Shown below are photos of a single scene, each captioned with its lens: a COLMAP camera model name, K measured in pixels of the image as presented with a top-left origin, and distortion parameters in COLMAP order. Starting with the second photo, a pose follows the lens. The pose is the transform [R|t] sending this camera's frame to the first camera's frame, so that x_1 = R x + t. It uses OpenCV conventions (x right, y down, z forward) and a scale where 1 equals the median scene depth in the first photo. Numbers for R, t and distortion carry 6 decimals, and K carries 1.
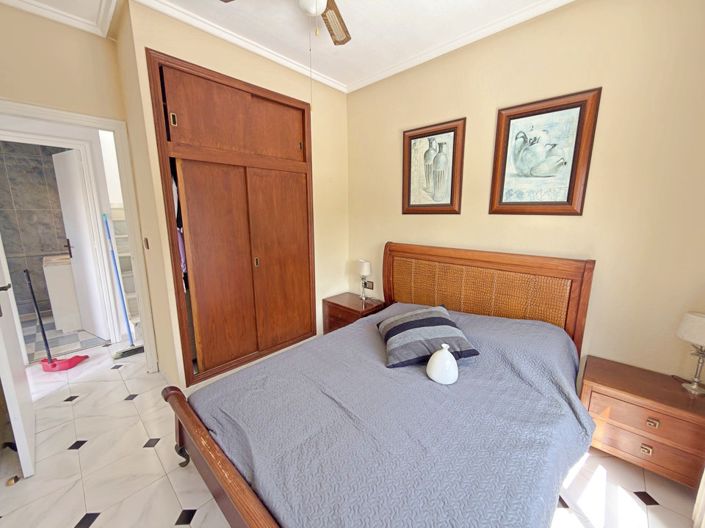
lens RADIAL K [[280.5, 0, 353.4], [0, 280.5, 264.4], [0, 0, 1]] dist [0.000973, -0.001004]
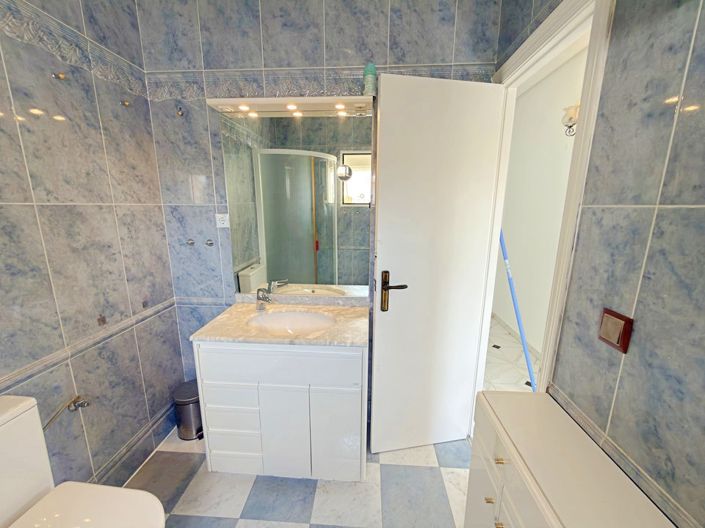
lens RADIAL K [[280.5, 0, 352.4], [0, 280.5, 263.5], [0, 0, 1]] dist [0.000973, -0.001004]
pose [[0.773235, -0.127938, 0.621079, -0.335724], [0.115103, 0.991483, 0.060937, -0.034105], [-0.623586, 0.024369, 0.781375, 0.170228]]
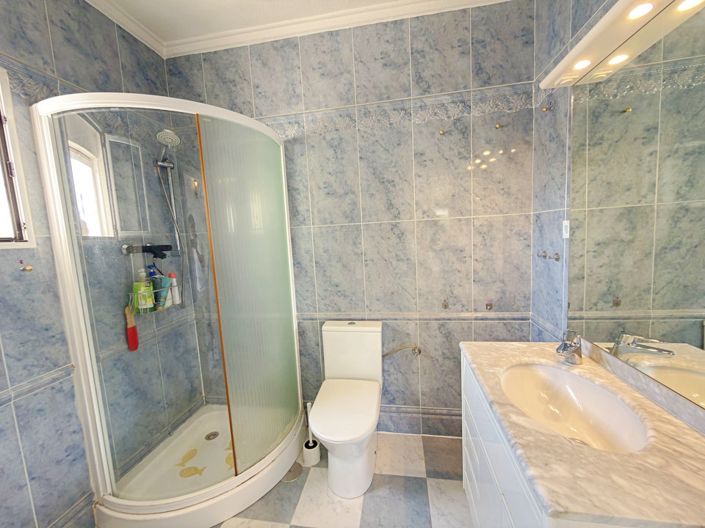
lens RADIAL K [[280.5, 0, 352.7], [0, 280.5, 264.7], [0, 0, 1]] dist [0.000973, -0.001004]
pose [[0.549115, 0.057942, -0.833736, -0.255606], [-0.099191, 0.995061, 0.003824, -0.033326], [0.829839, 0.080600, 0.552151, 0.194231]]
